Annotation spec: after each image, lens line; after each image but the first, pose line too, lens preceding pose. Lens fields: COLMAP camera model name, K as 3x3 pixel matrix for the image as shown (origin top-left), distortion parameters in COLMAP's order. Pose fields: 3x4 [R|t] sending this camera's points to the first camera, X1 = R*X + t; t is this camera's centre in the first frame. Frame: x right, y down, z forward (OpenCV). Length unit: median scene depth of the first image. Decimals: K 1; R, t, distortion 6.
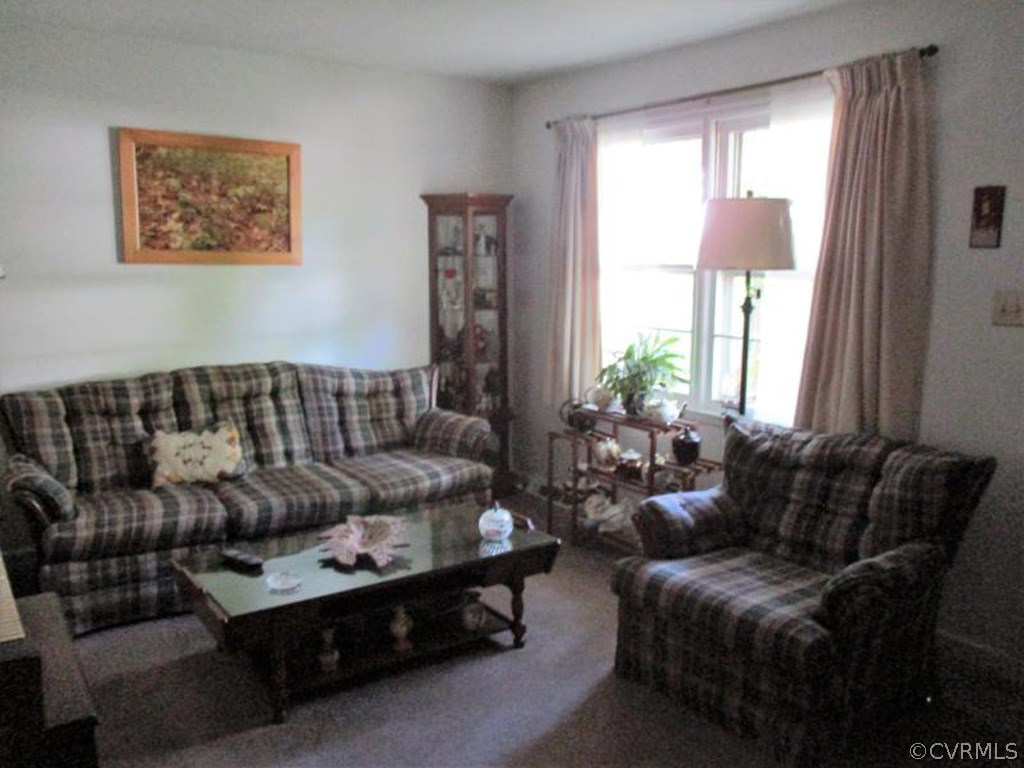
lens RADIAL K [[848.7, 0, 517.9], [0, 848.7, 382.4], [0, 0, 1]] dist [-0.011805, 0.005851]
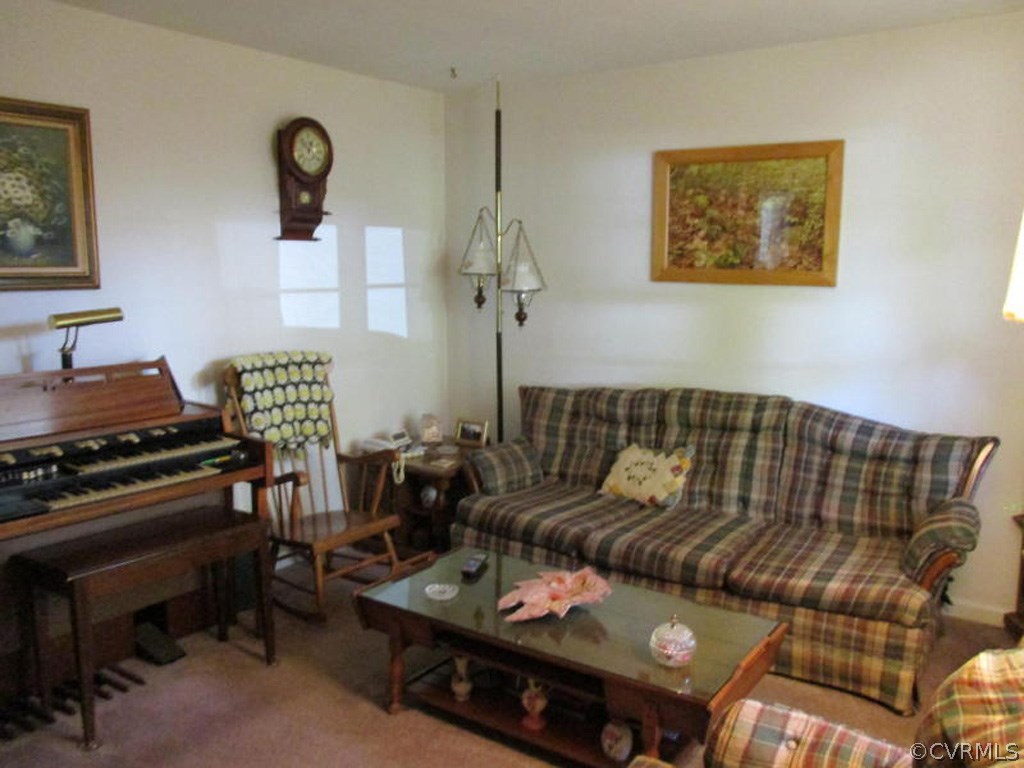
lens RADIAL K [[848.7, 0, 517.4], [0, 848.7, 385.0], [0, 0, 1]] dist [-0.011805, 0.005851]
pose [[0.360305, 0.126742, -0.924184, 0.443895], [-0.143341, 0.986483, 0.079402, -0.070934], [0.921756, 0.103865, 0.373602, 0.452387]]
